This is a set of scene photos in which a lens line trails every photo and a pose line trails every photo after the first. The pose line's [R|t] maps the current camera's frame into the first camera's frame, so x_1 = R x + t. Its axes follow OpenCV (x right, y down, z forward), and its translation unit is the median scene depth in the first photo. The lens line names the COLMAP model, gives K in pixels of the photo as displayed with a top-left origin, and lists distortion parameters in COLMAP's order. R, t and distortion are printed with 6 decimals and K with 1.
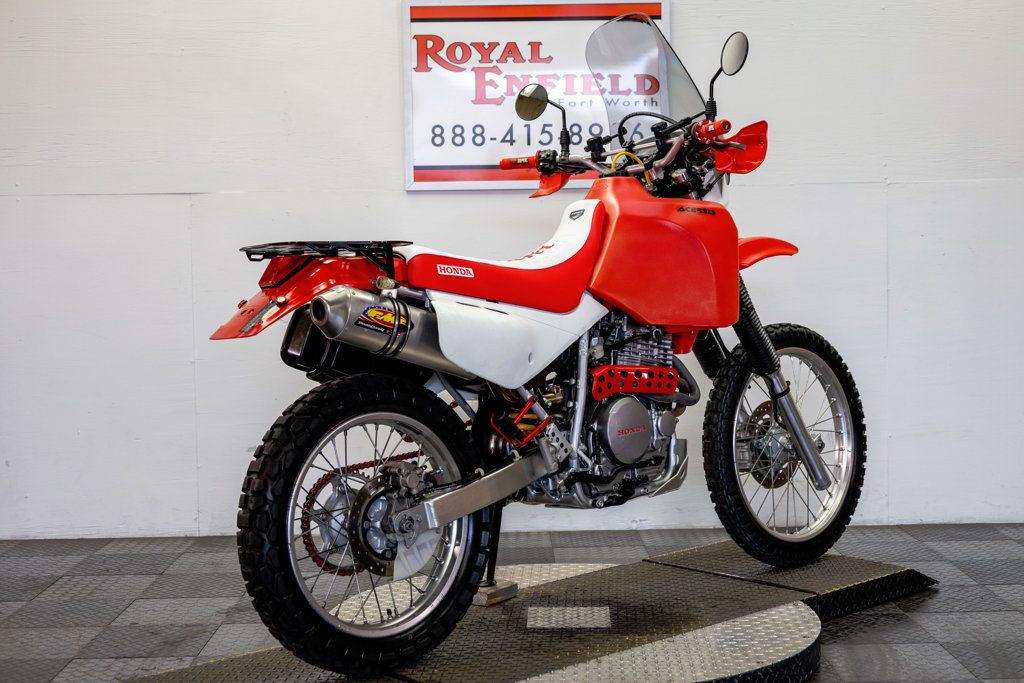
lens RADIAL K [[1423.5, 0, 512.0], [0, 1423.5, 341.5], [0, 0, 1]] dist [0.001324, -0.018212]
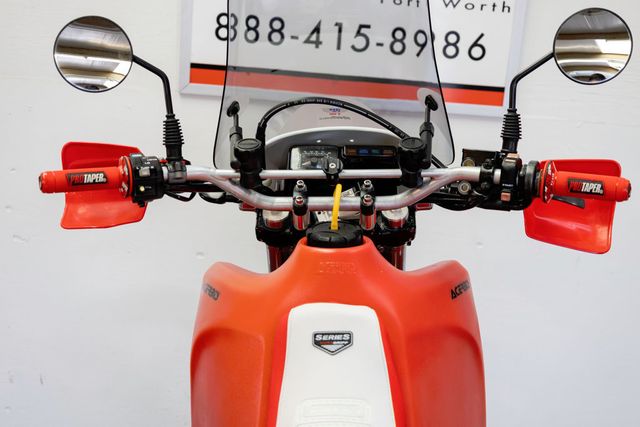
lens RADIAL K [[889.7, 0, 320.0], [0, 889.7, 213.5], [0, 0, 1]] dist [0.001324, -0.018212]
pose [[0.995586, 0.093251, 0.010650, 0.004794], [-0.093671, 0.980031, 0.175399, -0.134940], [0.005919, -0.175622, 0.984440, 0.499070]]
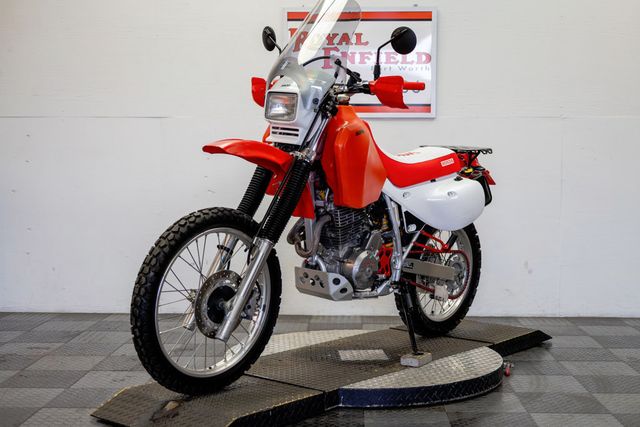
lens RADIAL K [[889.7, 0, 320.0], [0, 889.7, 213.5], [0, 0, 1]] dist [0.001324, -0.018212]
pose [[0.998797, 0.020141, -0.044700, 0.022104], [-0.020383, 0.999780, -0.004974, 0.015909], [0.044590, 0.005879, 0.998988, -0.085396]]
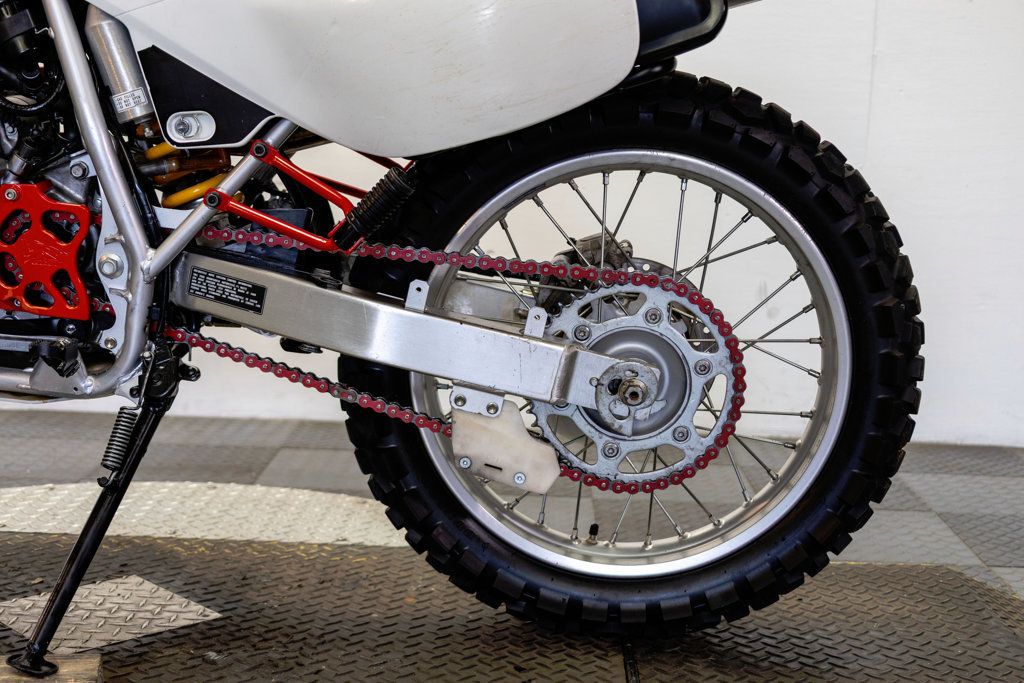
lens RADIAL K [[1423.5, 0, 512.0], [0, 1423.5, 341.5], [0, 0, 1]] dist [0.001324, -0.018212]
pose [[0.998507, 0.052921, -0.013525, 0.125966], [-0.051529, 0.994772, 0.088162, 0.039529], [0.018120, -0.087334, 0.996014, 0.386854]]
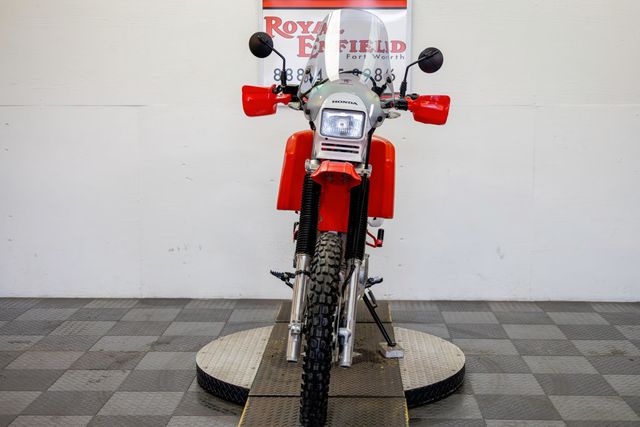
lens RADIAL K [[889.7, 0, 320.0], [0, 889.7, 213.5], [0, 0, 1]] dist [0.001324, -0.018212]
pose [[0.998988, 0.019966, -0.040302, 0.047970], [-0.017405, 0.997867, 0.062923, -0.044056], [0.041472, -0.062158, 0.997204, -0.101909]]
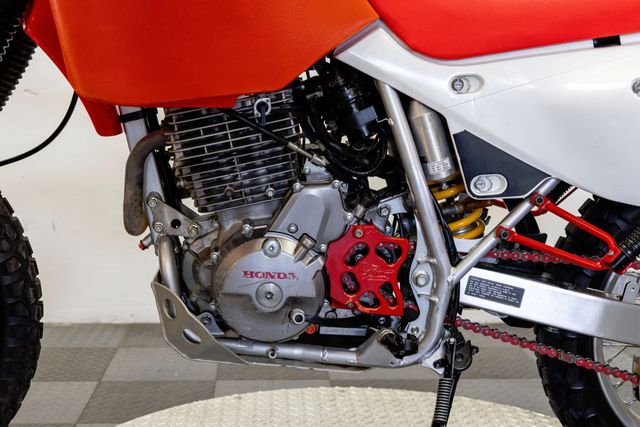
lens RADIAL K [[889.7, 0, 320.0], [0, 889.7, 213.5], [0, 0, 1]] dist [0.001324, -0.018212]
pose [[0.997588, 0.024745, 0.064852, -0.011371], [-0.029563, 0.996789, 0.074419, 0.015395], [-0.062802, -0.076157, 0.995116, 0.417821]]
